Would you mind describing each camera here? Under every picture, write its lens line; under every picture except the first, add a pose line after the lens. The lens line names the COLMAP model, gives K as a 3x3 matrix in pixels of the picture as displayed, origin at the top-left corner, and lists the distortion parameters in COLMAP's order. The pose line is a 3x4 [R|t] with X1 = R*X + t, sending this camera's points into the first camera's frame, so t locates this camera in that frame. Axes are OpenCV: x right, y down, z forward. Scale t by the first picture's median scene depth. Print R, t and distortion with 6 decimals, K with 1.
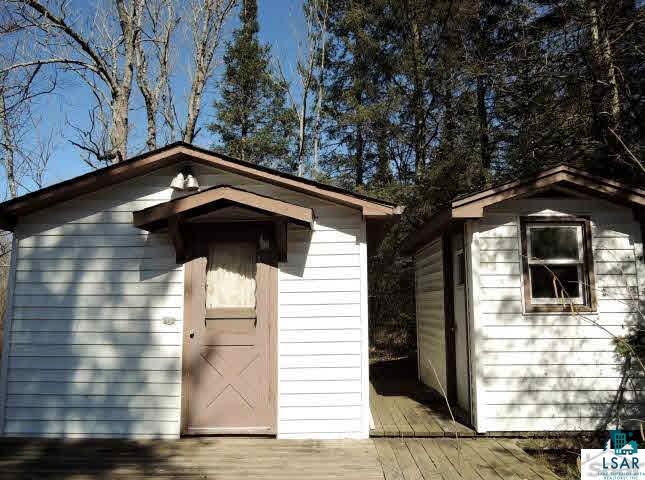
lens RADIAL K [[483.1, 0, 322.5], [0, 483.1, 240.0], [0, 0, 1]] dist [-0.024226, 0.000667]
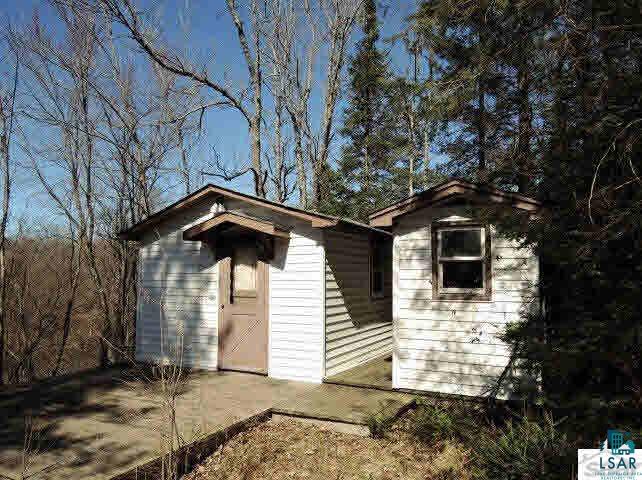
lens RADIAL K [[476.9, 0, 321.0], [0, 476.9, 240.0], [0, 0, 1]] dist [-0.004014, 0.001322]
pose [[0.894404, -0.024032, -0.446613, 0.708040], [0.048611, 0.997863, 0.043656, -0.071697], [0.444610, -0.060756, 0.893662, -0.231497]]
